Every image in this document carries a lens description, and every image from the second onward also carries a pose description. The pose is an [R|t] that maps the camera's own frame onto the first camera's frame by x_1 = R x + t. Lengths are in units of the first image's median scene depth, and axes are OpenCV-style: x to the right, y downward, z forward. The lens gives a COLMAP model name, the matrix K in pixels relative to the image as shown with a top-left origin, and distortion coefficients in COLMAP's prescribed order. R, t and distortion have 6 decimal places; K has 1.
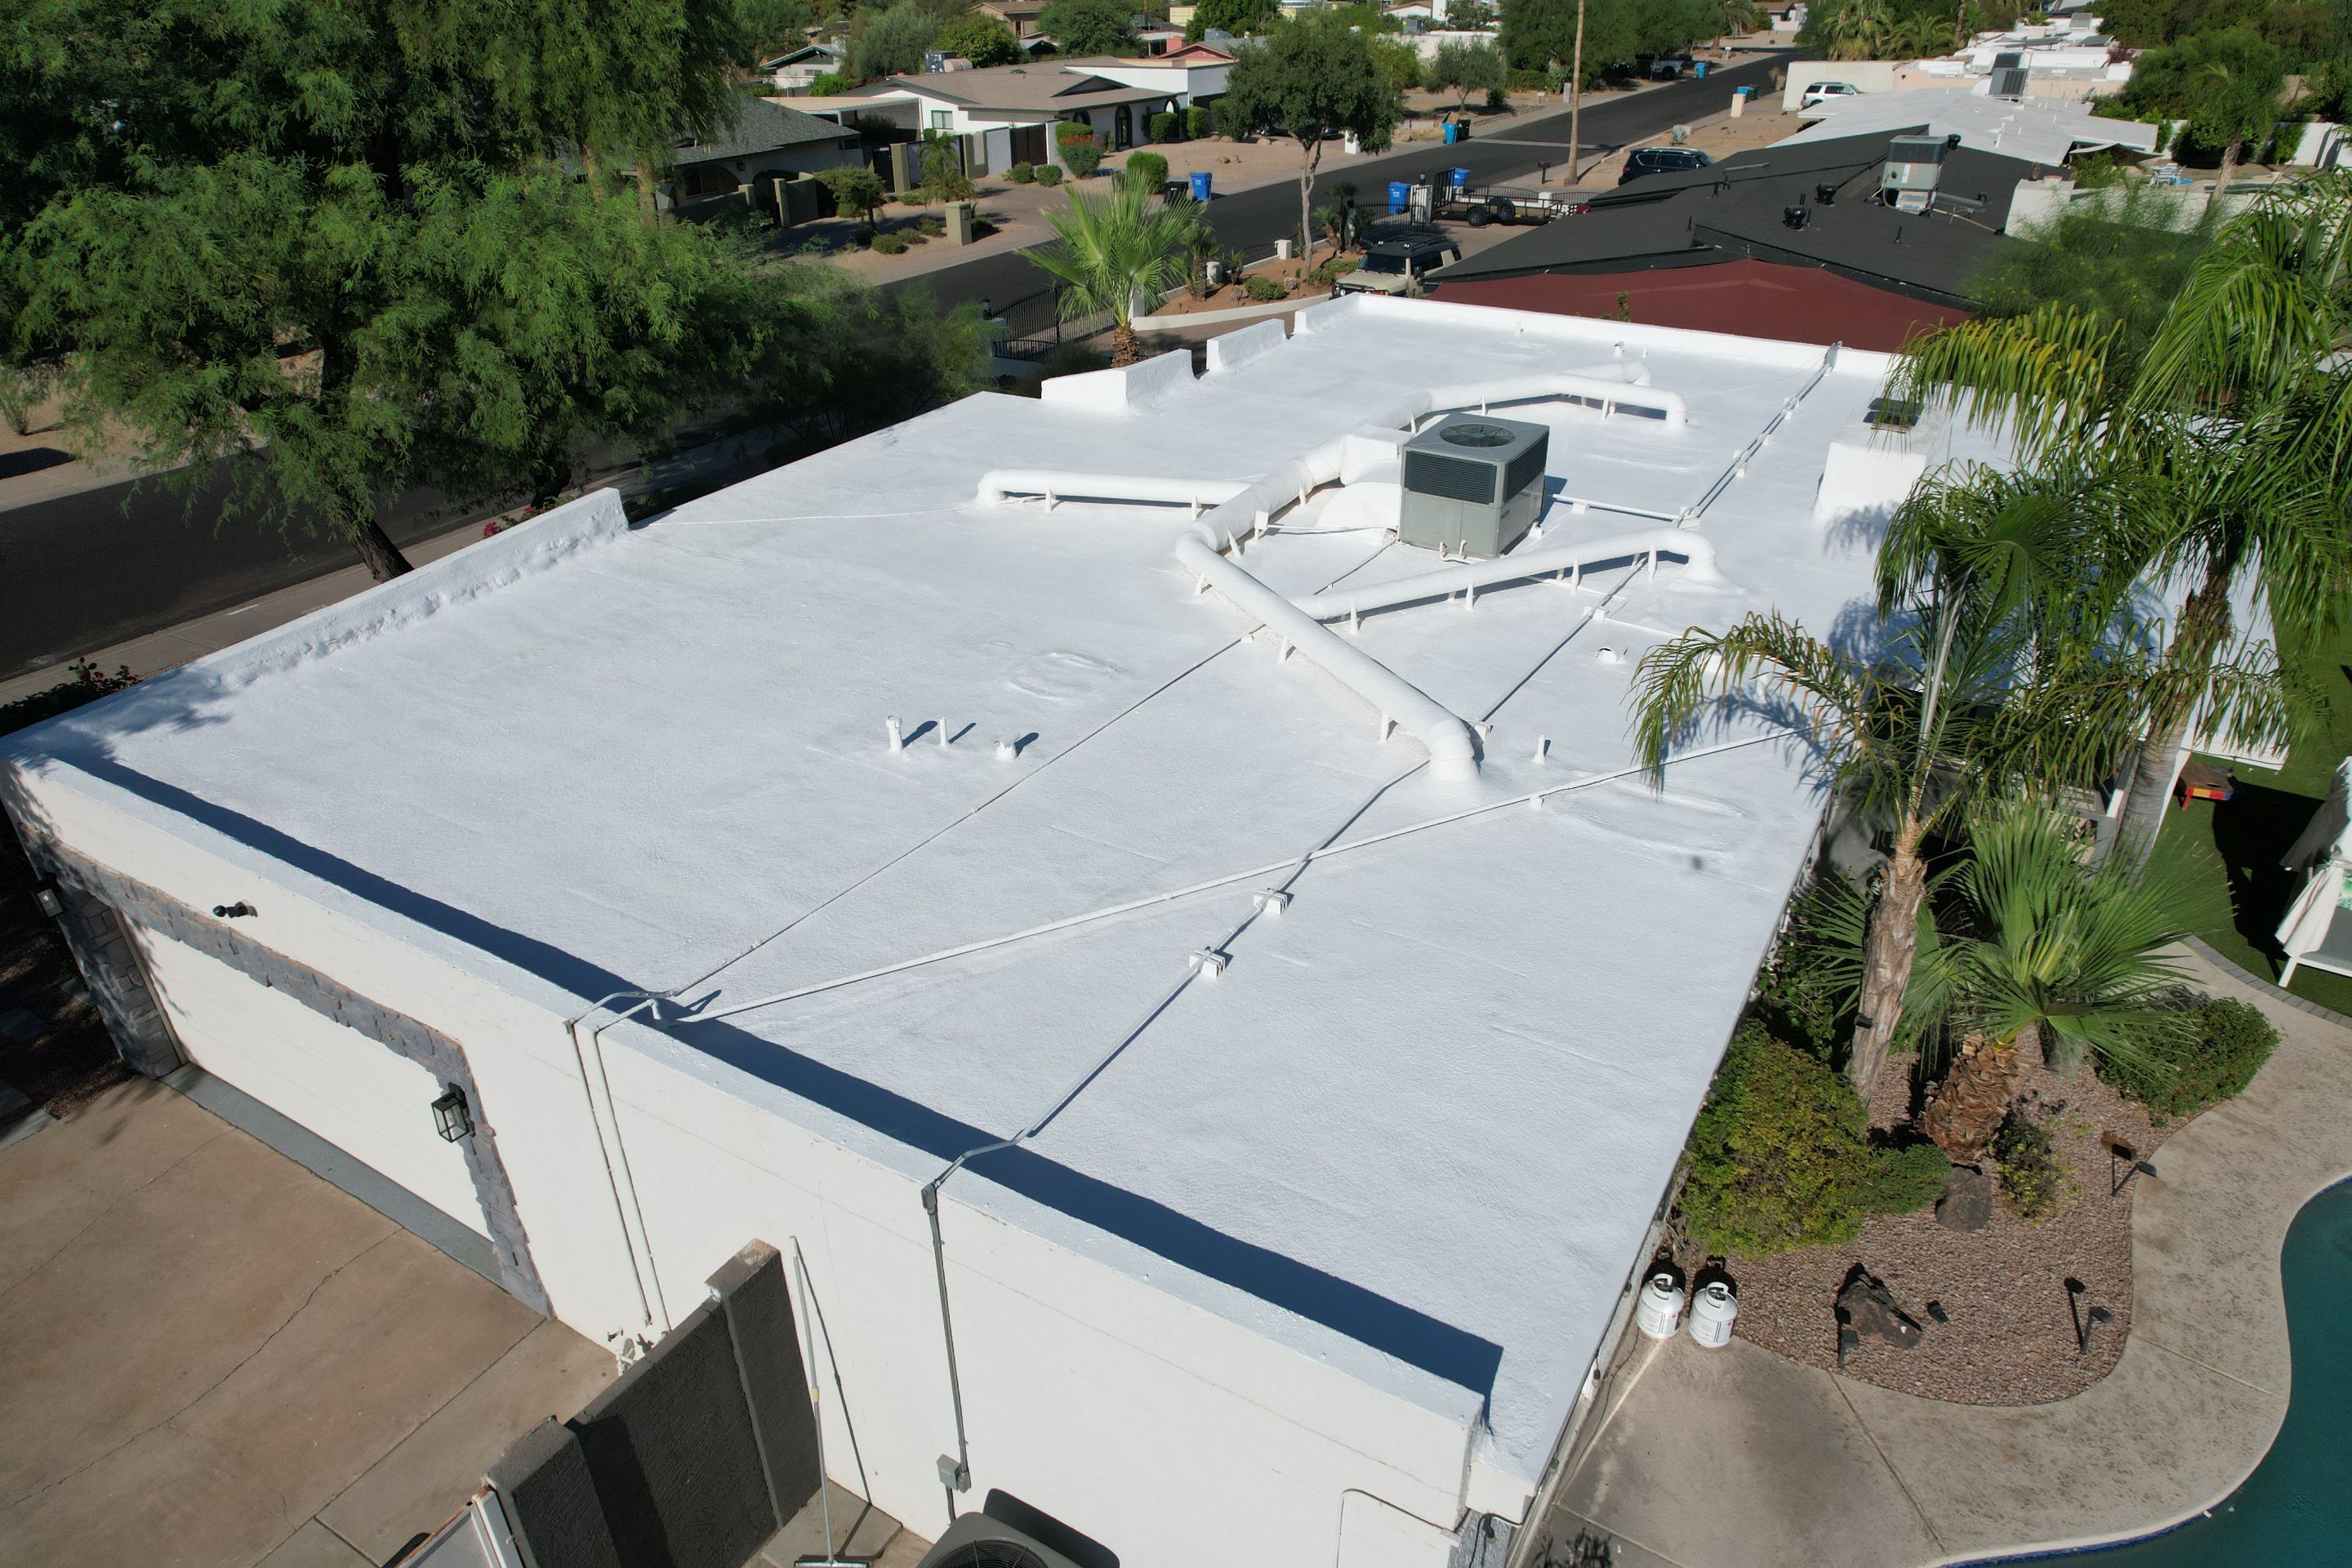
lens RADIAL K [[1497.8, 0, 1171.7], [0, 1497.8, 807.6], [0, 0, 1]] dist [-0.077217, 0.066862]
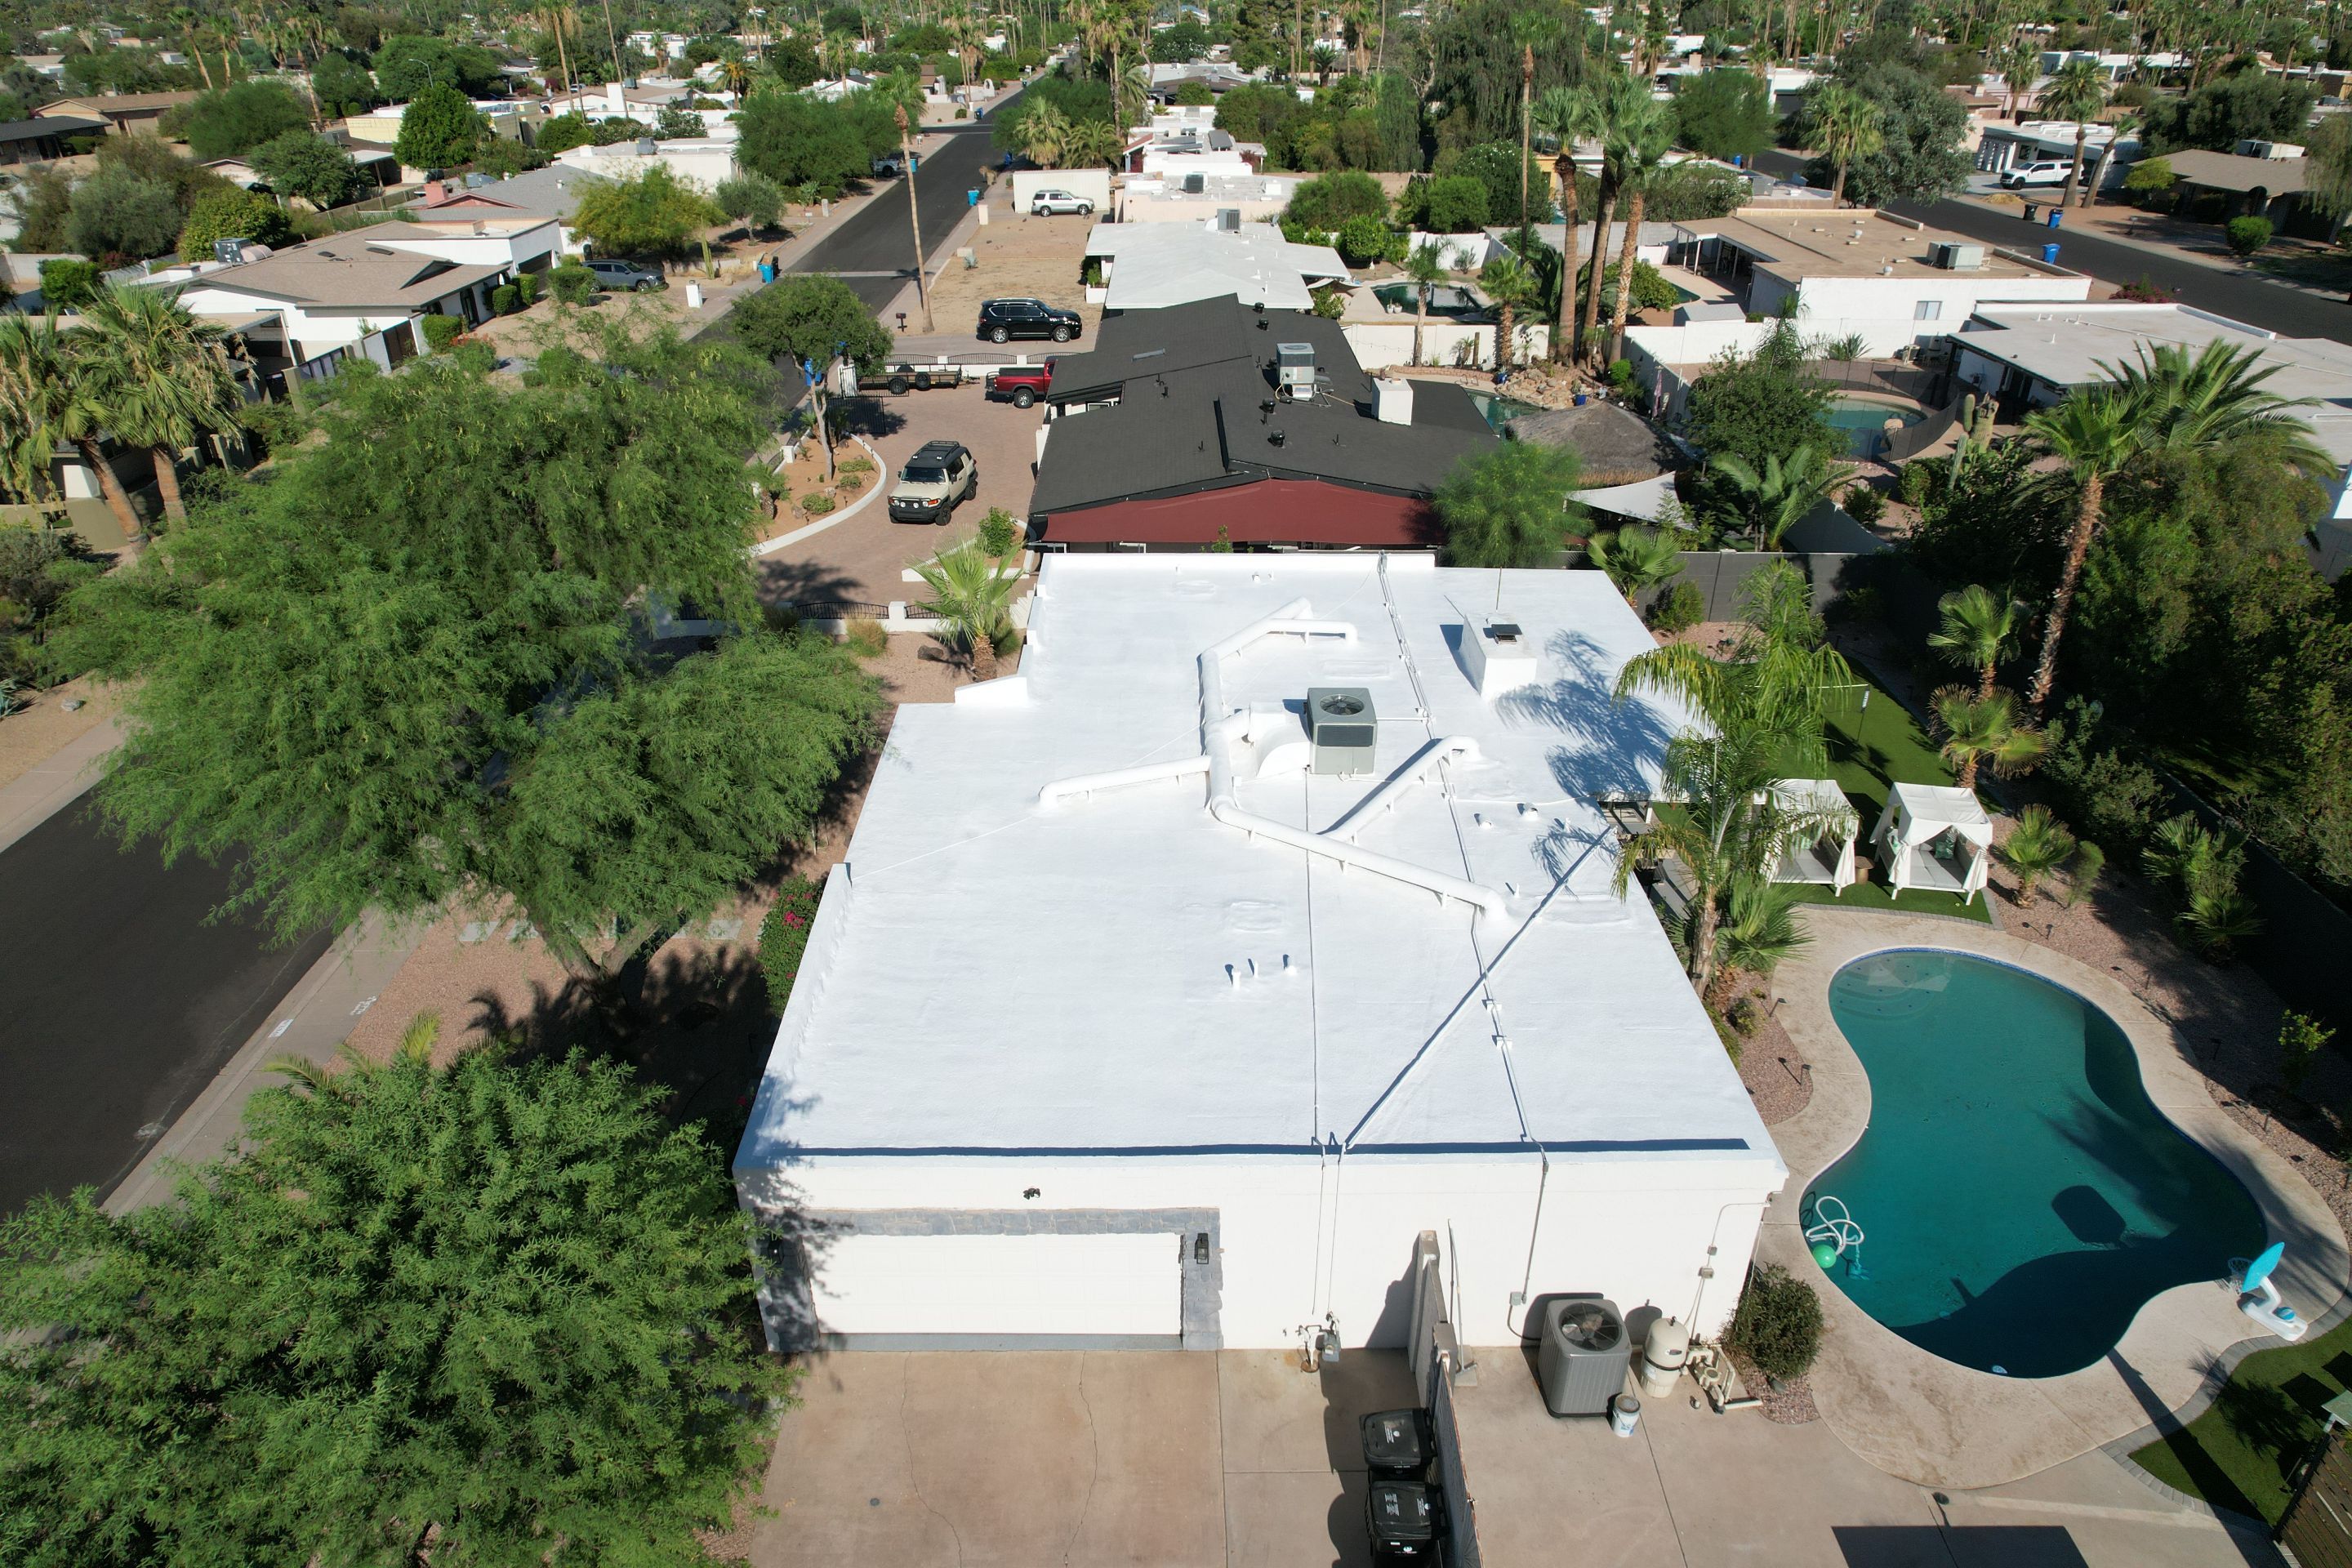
lens RADIAL K [[1497.8, 0, 1171.7], [0, 1497.8, 807.6], [0, 0, 1]] dist [-0.077217, 0.066862]
pose [[0.859233, -0.241843, 0.450811, -0.216869], [0.248854, 0.967508, 0.044722, -0.074246], [-0.446979, 0.073760, 0.891498, -0.121844]]
